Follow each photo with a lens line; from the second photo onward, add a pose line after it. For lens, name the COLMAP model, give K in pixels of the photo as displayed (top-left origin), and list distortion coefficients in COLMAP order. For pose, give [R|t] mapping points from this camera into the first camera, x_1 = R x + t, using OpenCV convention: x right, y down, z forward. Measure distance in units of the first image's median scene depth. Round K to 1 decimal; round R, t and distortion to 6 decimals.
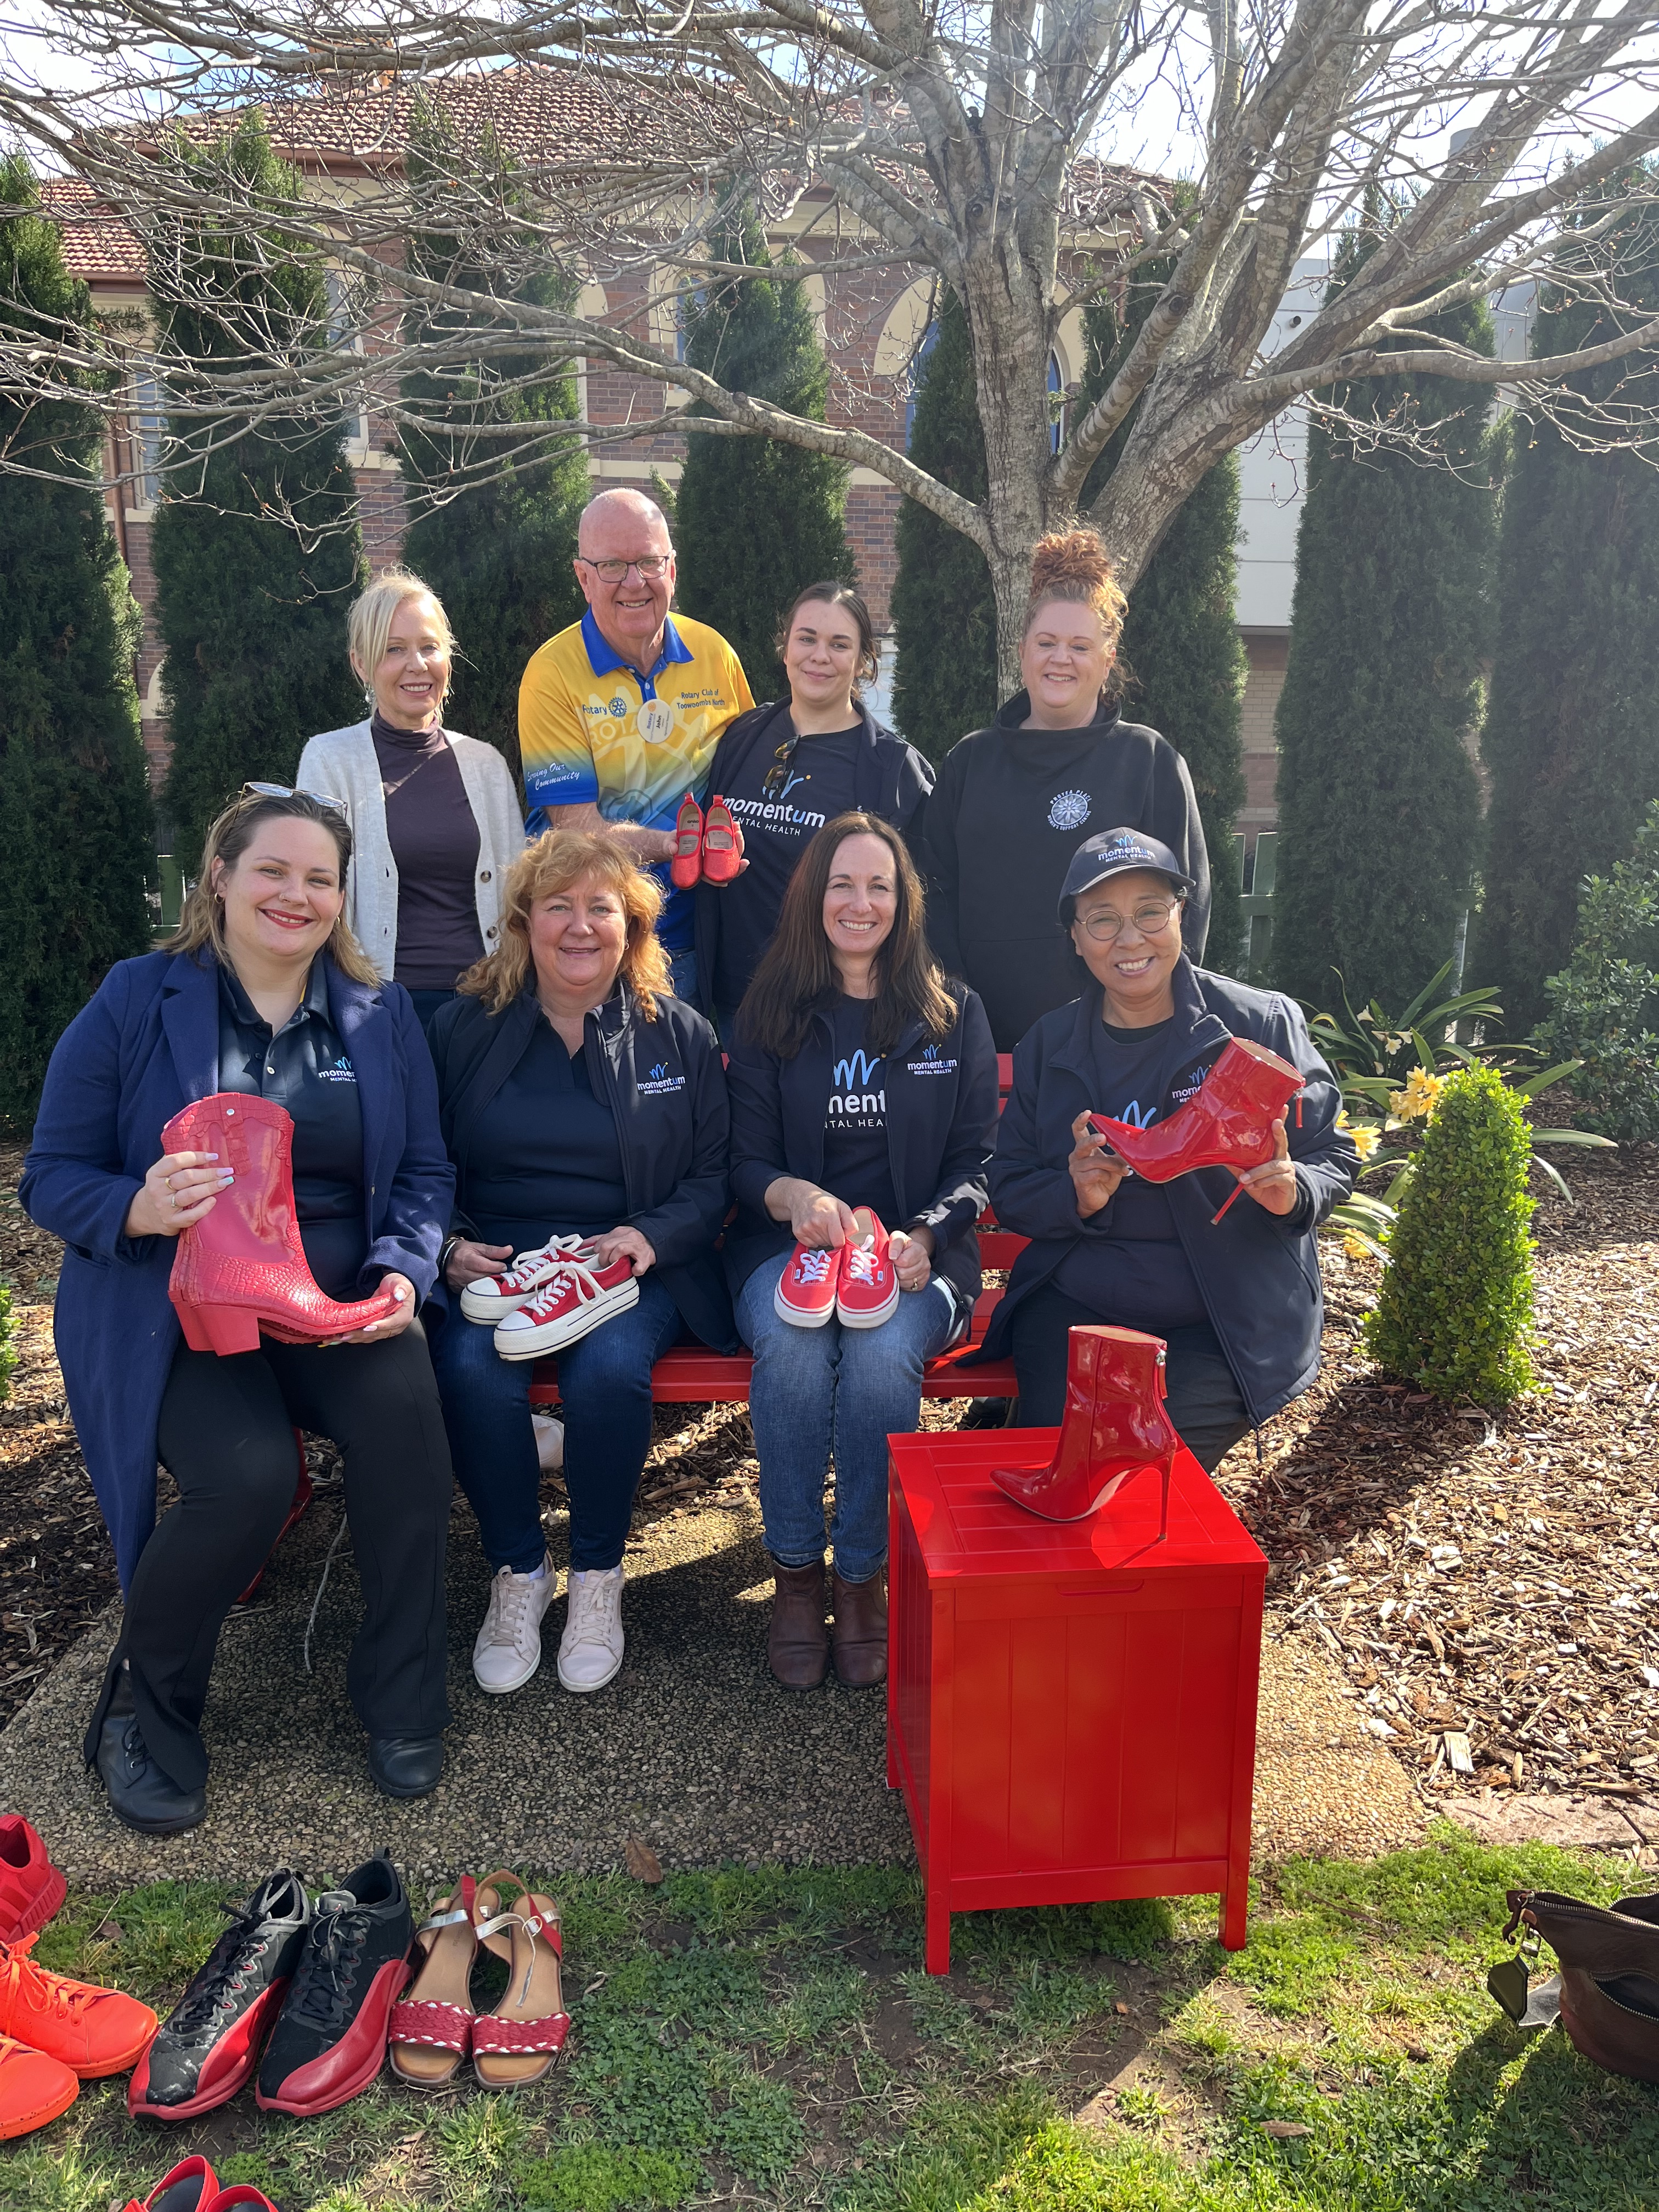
lens RADIAL K [[1646.3, 0, 846.7], [0, 1646.3, 1110.0], [0, 0, 1]] dist [0.007613, -0.011842]
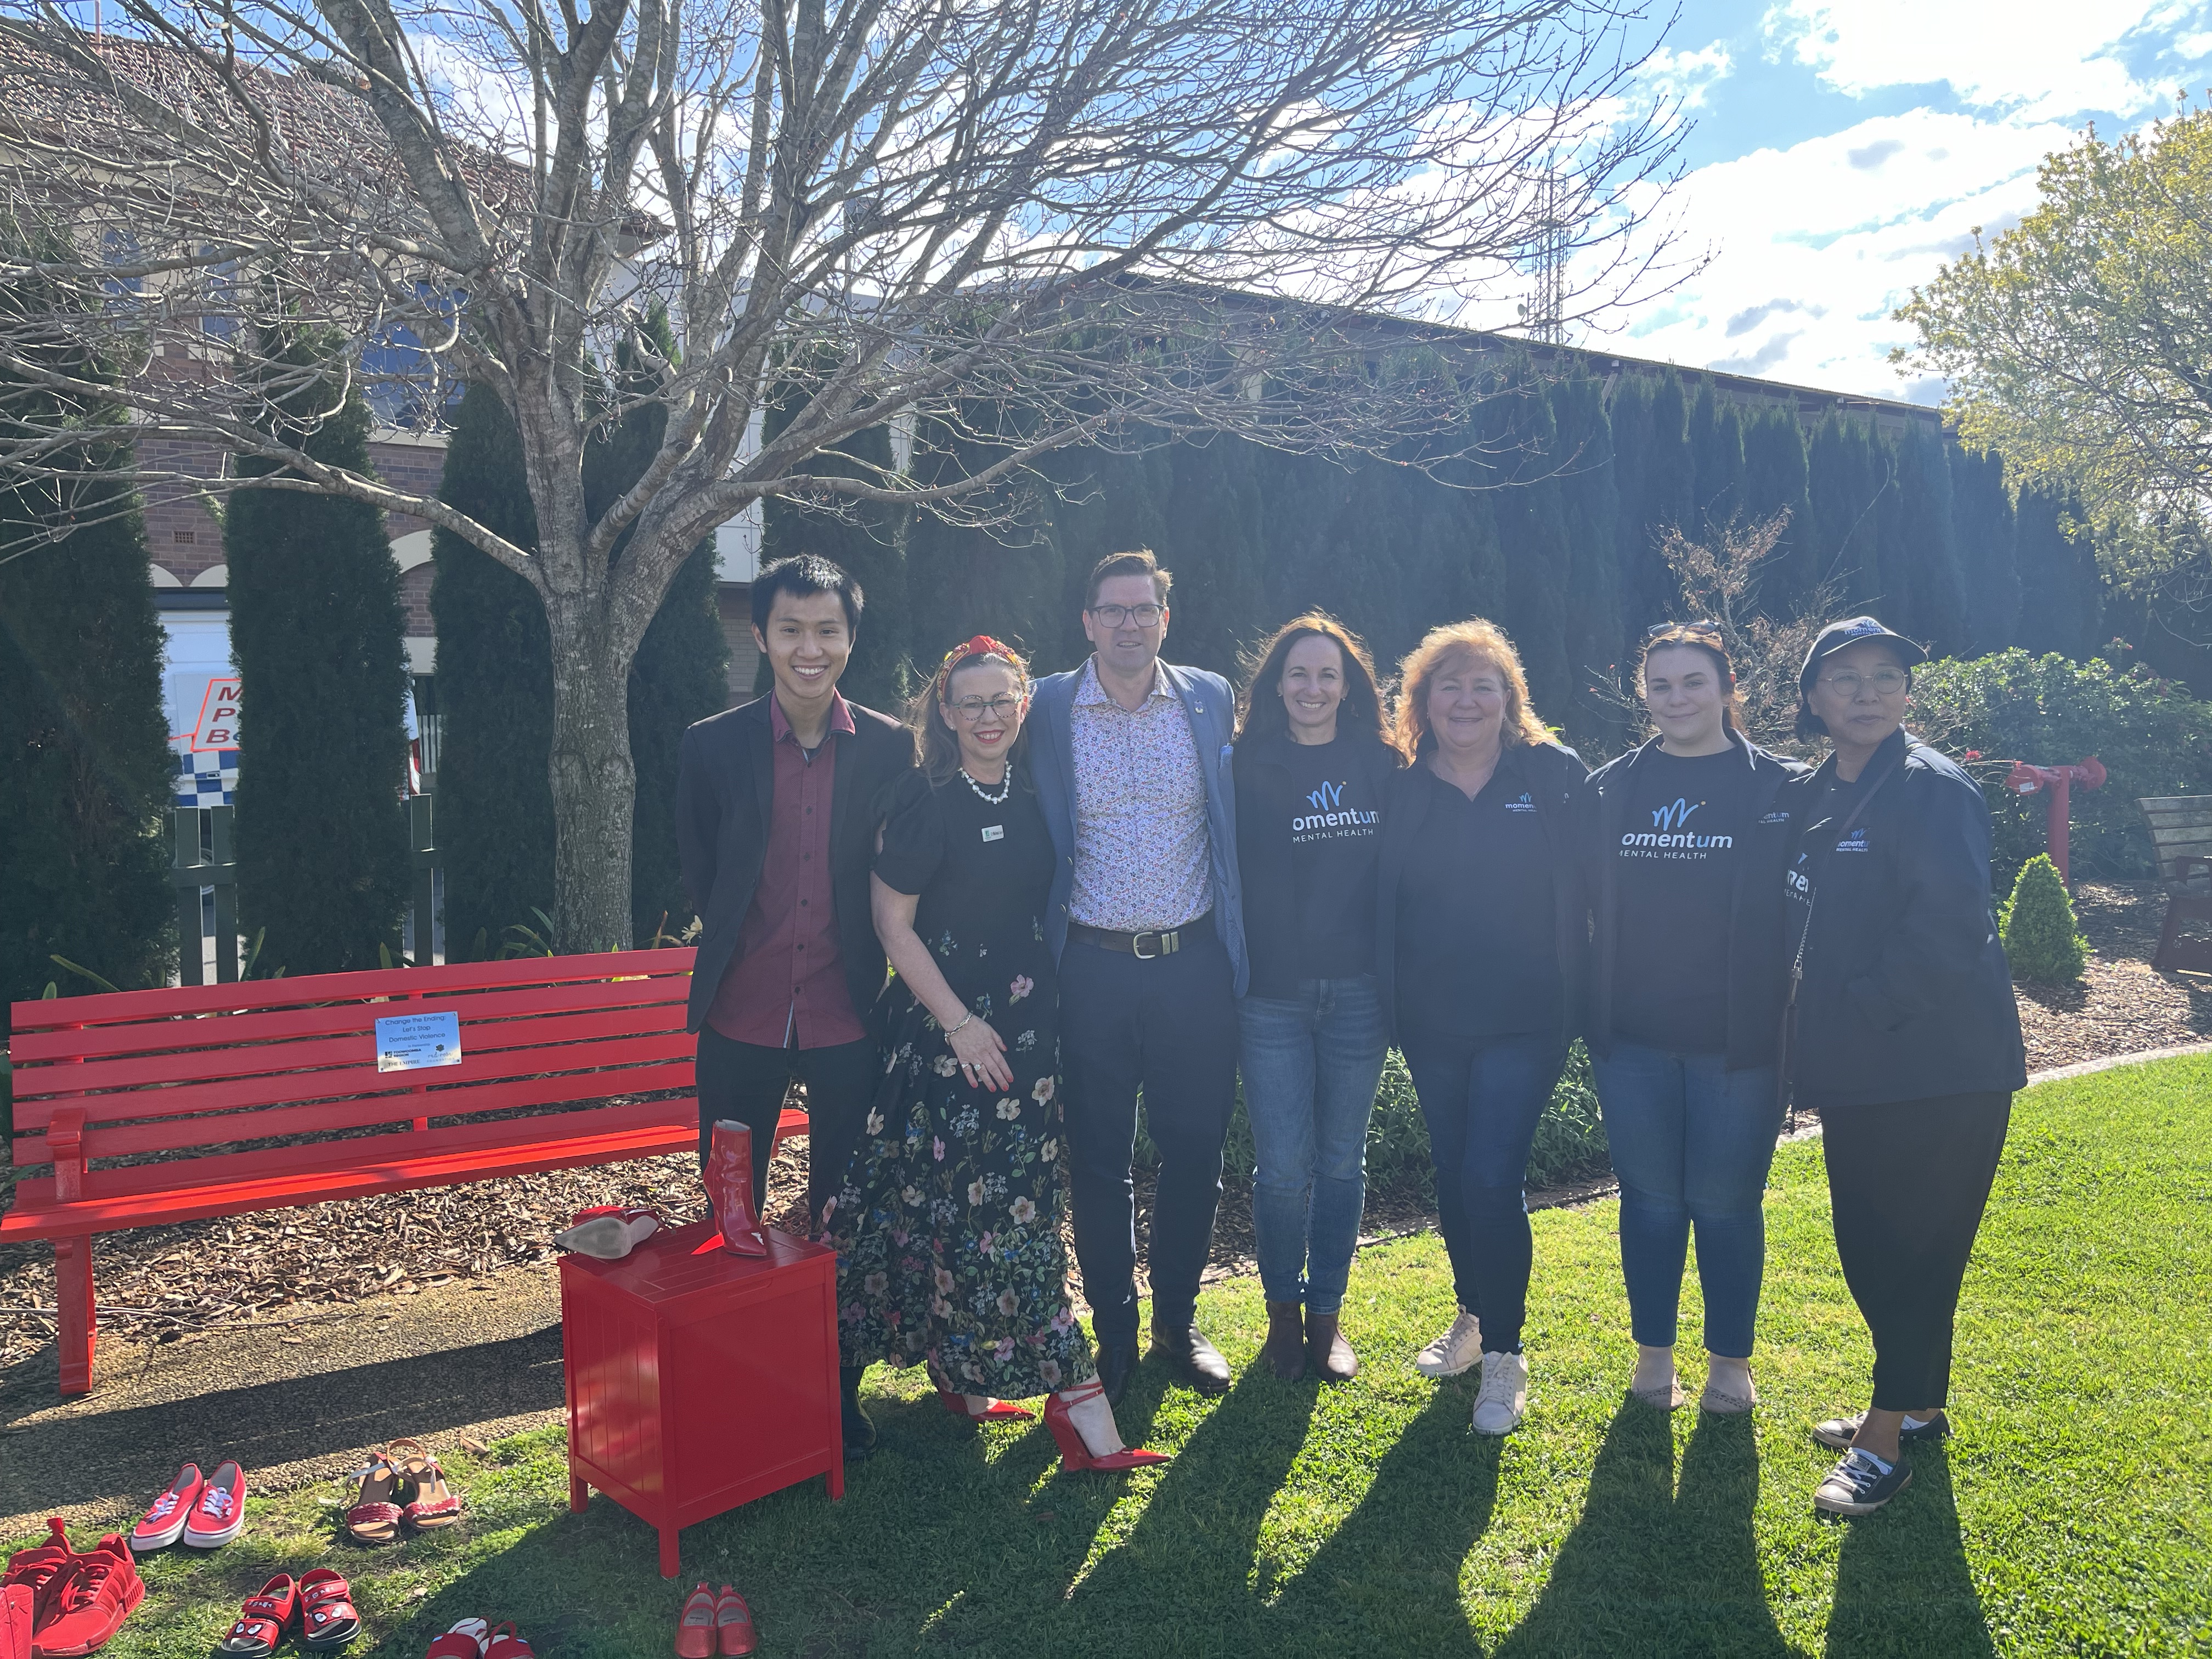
lens RADIAL K [[1679.5, 0, 1118.0], [0, 1679.5, 826.0], [0, 0, 1]] dist [0.011627, -0.000033]
pose [[0.889310, -0.044481, 0.455137, -0.133853], [0.102493, 0.989326, -0.103578, 0.043002], [-0.445672, 0.138762, 0.884377, -0.408732]]
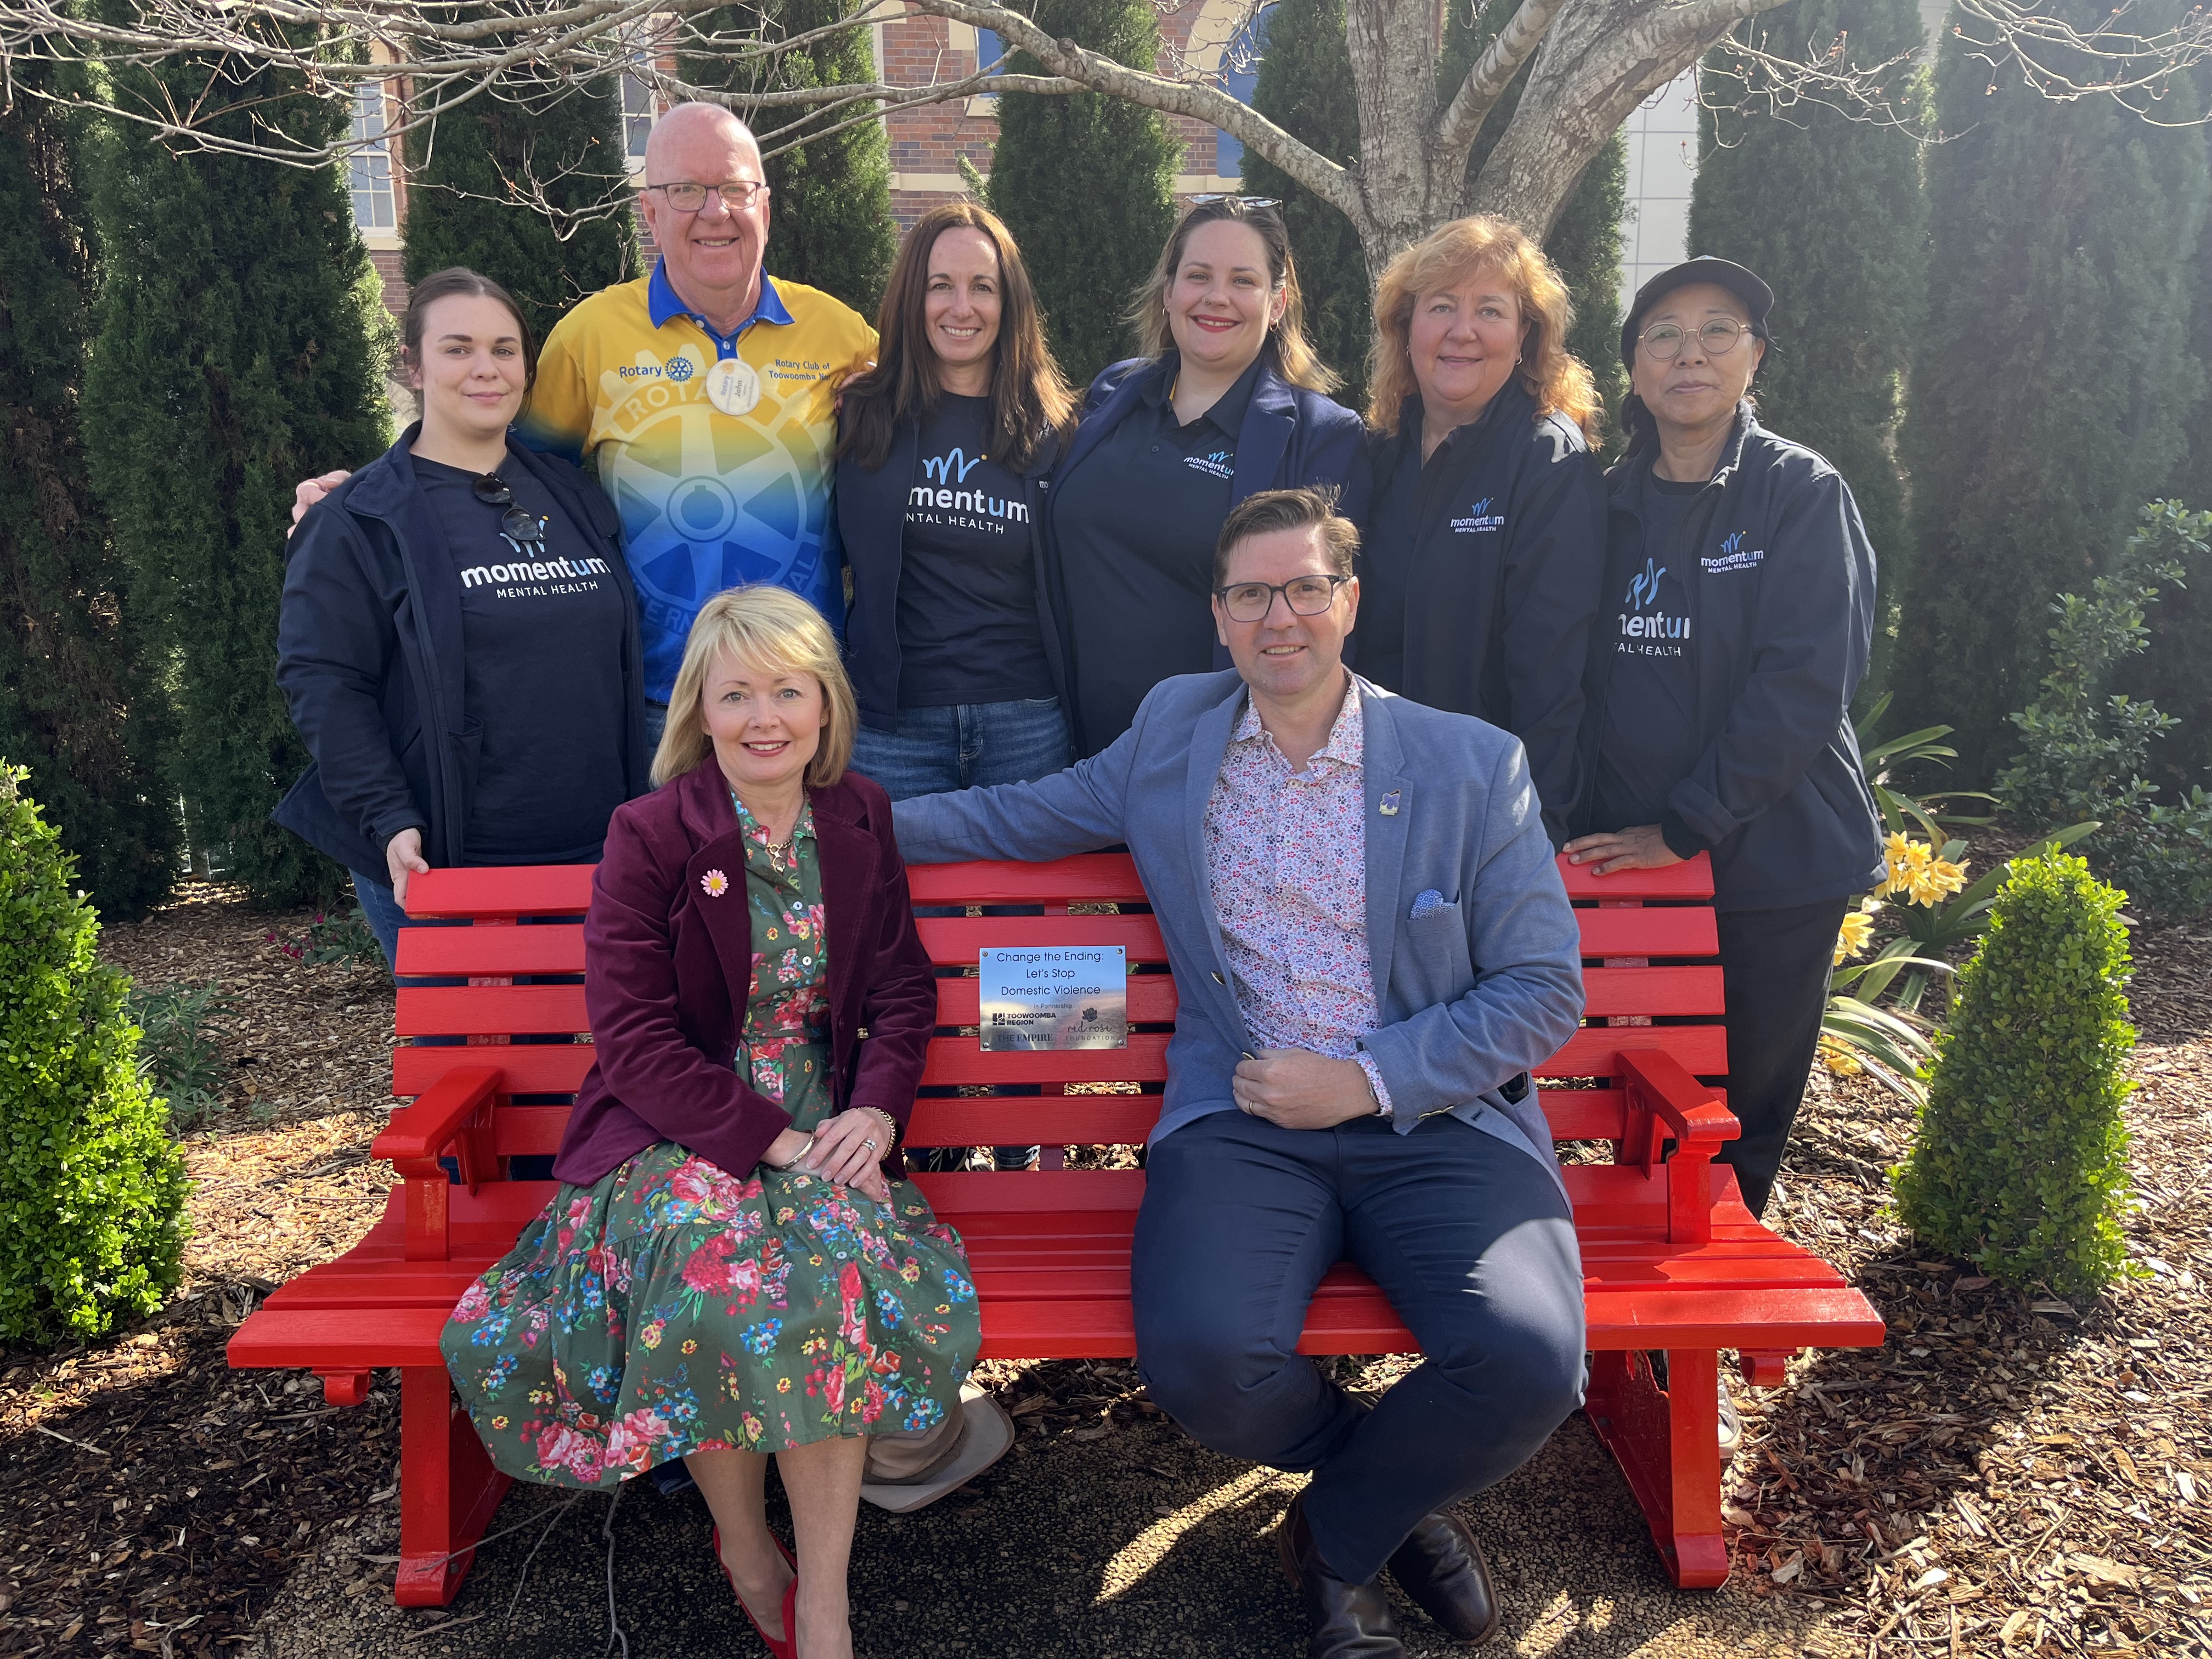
lens RADIAL K [[1646.3, 0, 1090.7], [0, 1646.3, 843.1], [0, 0, 1]] dist [0.007613, -0.011842]
pose [[0.999306, -0.009870, -0.035907, -0.025885], [0.010077, 0.999934, 0.005577, -0.028265], [0.035849, -0.005935, 0.999340, 0.155109]]
